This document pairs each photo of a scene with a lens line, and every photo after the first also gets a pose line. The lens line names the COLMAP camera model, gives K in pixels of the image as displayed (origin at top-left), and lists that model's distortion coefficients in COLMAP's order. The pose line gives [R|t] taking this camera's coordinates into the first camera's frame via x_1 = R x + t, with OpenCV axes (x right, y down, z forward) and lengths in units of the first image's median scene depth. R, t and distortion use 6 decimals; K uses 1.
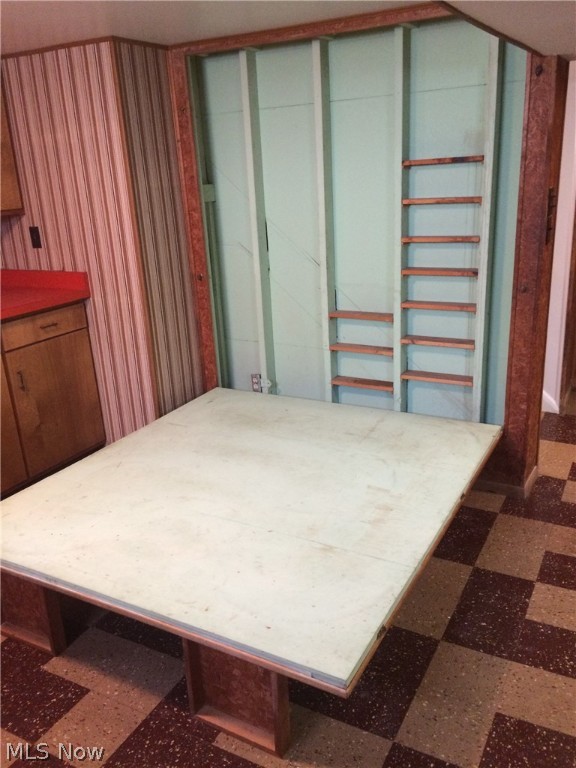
lens RADIAL K [[655.9, 0, 288.0], [0, 655.9, 384.0], [0, 0, 1]] dist [0.079329, -0.101833]
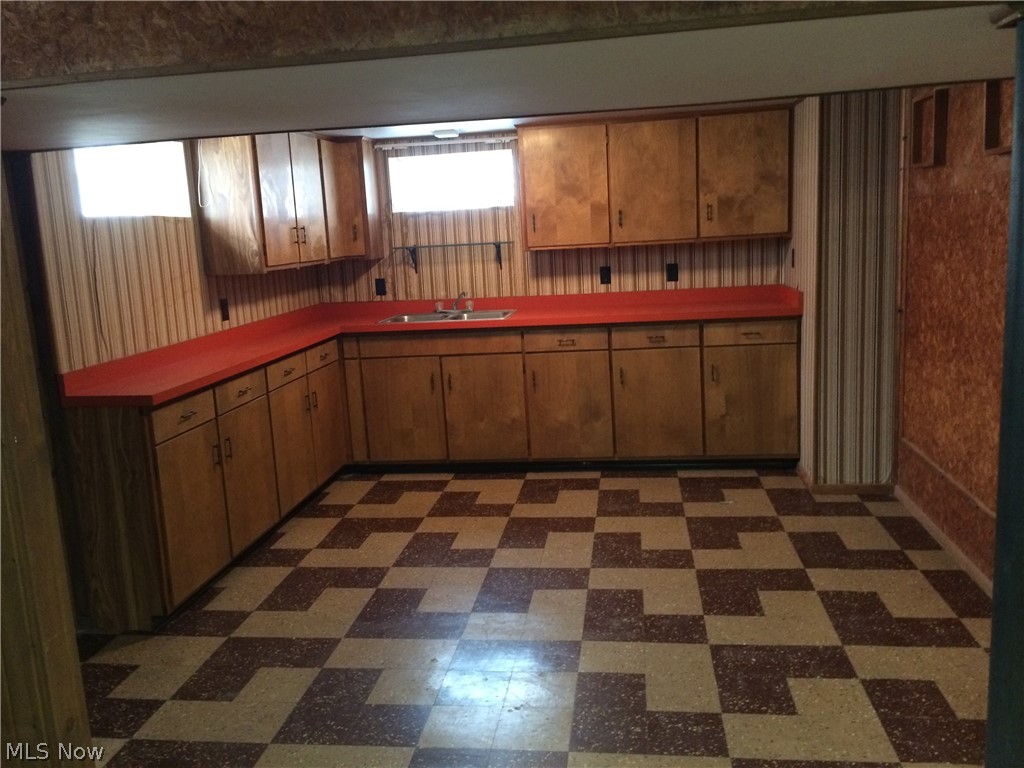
lens RADIAL K [[874.6, 0, 512.0], [0, 874.6, 384.0], [0, 0, 1]] dist [0.079329, -0.101833]
pose [[0.355768, 0.198537, -0.913243, 0.900152], [-0.256103, 0.960480, 0.109038, -0.063838], [0.898799, 0.195092, 0.392554, 0.044915]]
